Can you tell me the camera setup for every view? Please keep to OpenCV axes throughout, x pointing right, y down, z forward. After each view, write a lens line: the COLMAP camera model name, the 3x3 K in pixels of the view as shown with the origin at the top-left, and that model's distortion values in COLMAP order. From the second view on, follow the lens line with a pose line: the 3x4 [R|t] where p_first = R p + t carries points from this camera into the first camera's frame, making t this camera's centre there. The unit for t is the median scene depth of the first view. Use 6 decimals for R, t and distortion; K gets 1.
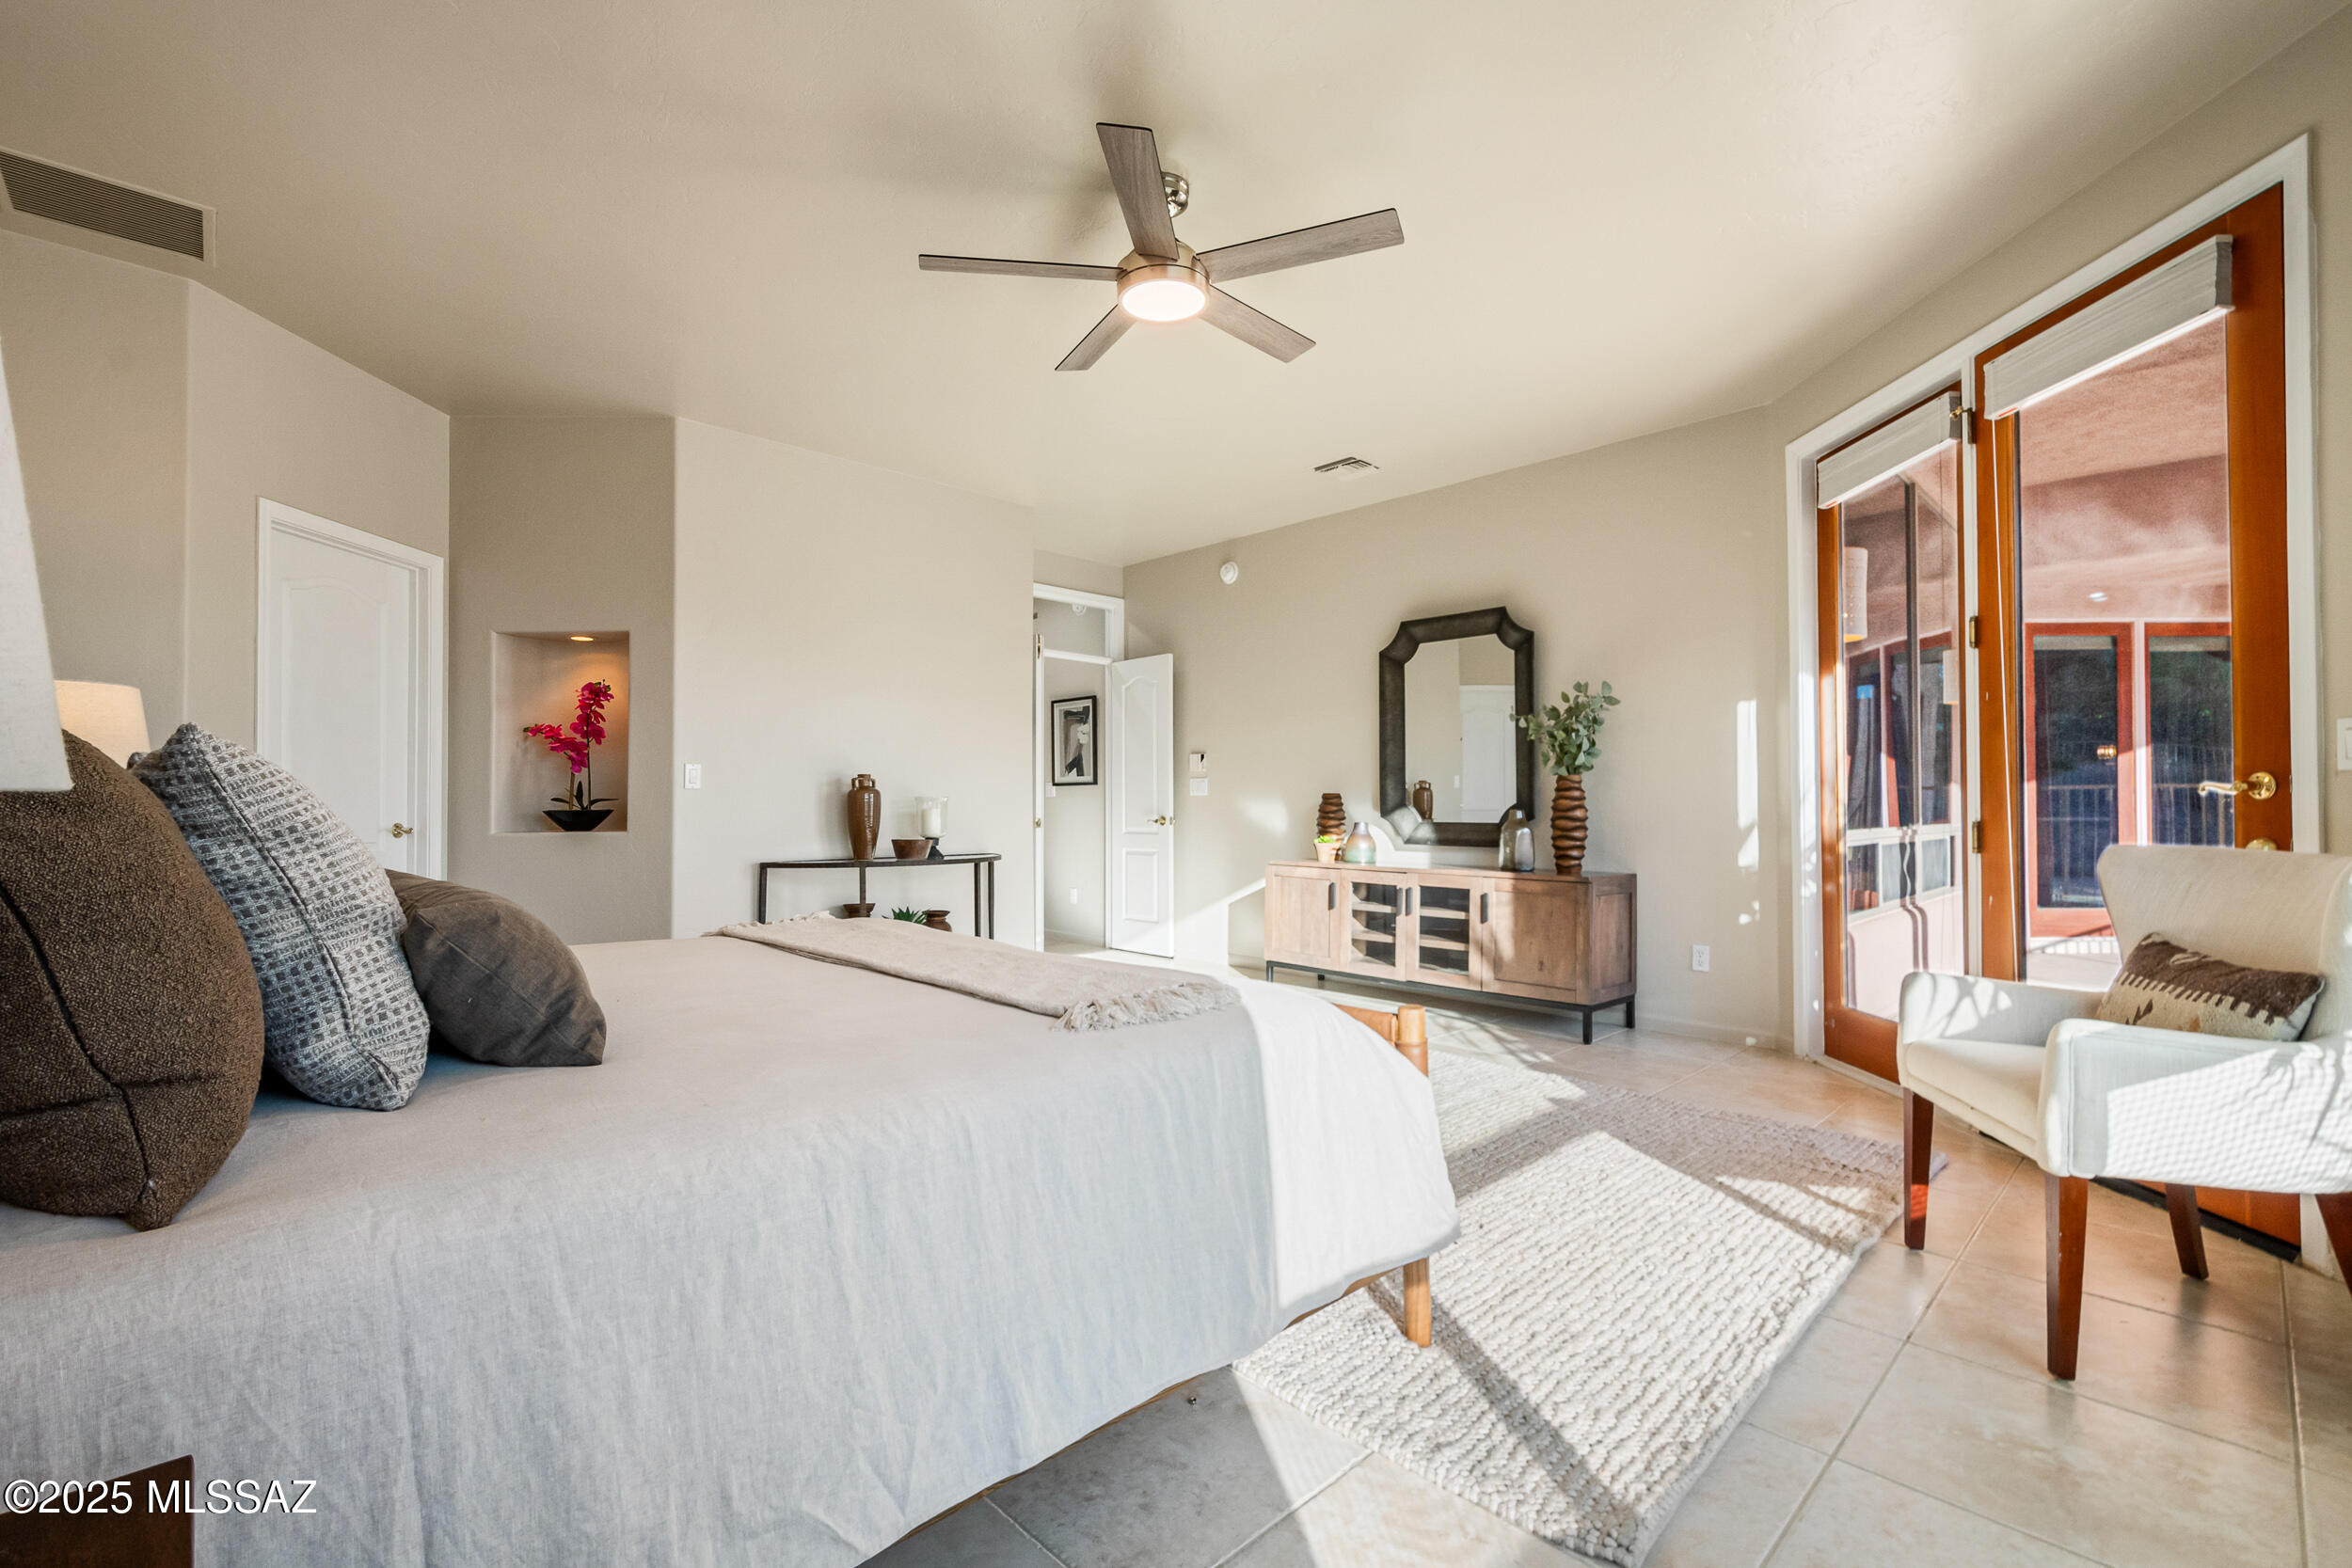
lens RADIAL K [[1029.4, 0, 1175.8], [0, 1029.4, 782.5], [0, 0, 1]] dist [0.009347, -0.000644]
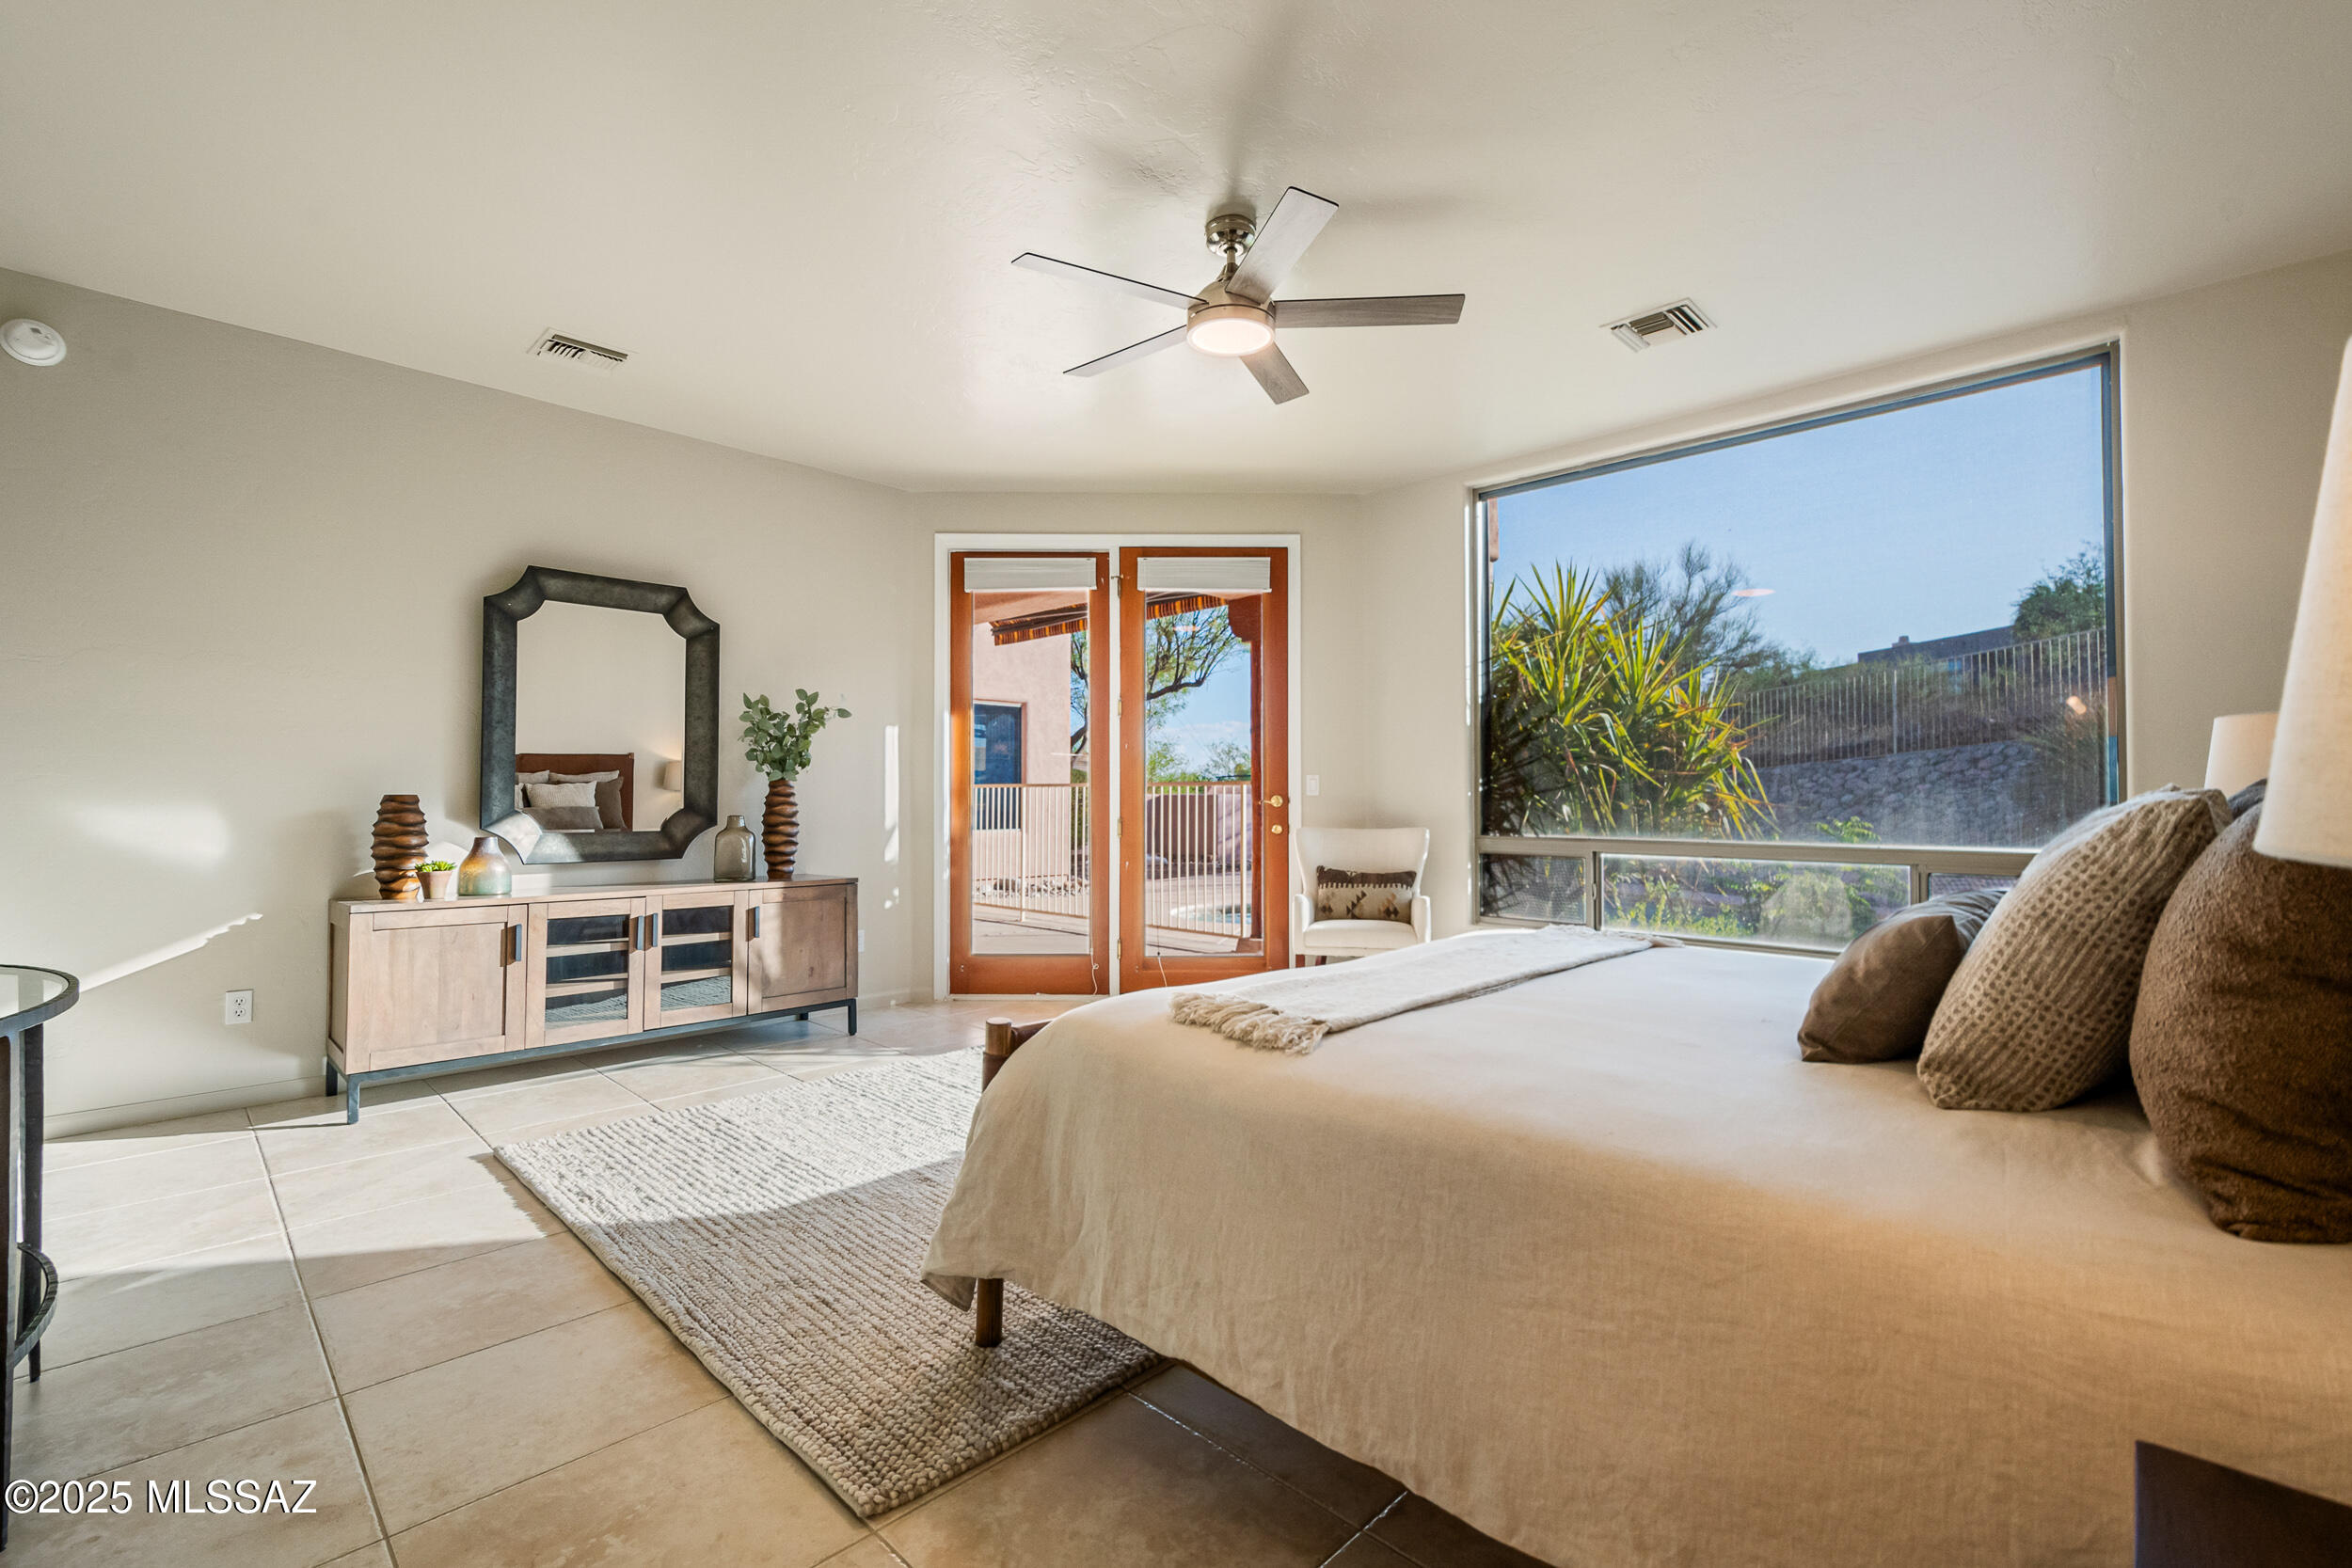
lens RADIAL K [[1029.4, 0, 1172.1], [0, 1029.4, 793.2], [0, 0, 1]] dist [0.009347, -0.000644]
pose [[-0.027811, 0.013129, 0.999527, -0.598628], [-0.019212, 0.999722, -0.013666, 0.010381], [-0.999429, -0.019583, -0.027551, 0.618579]]
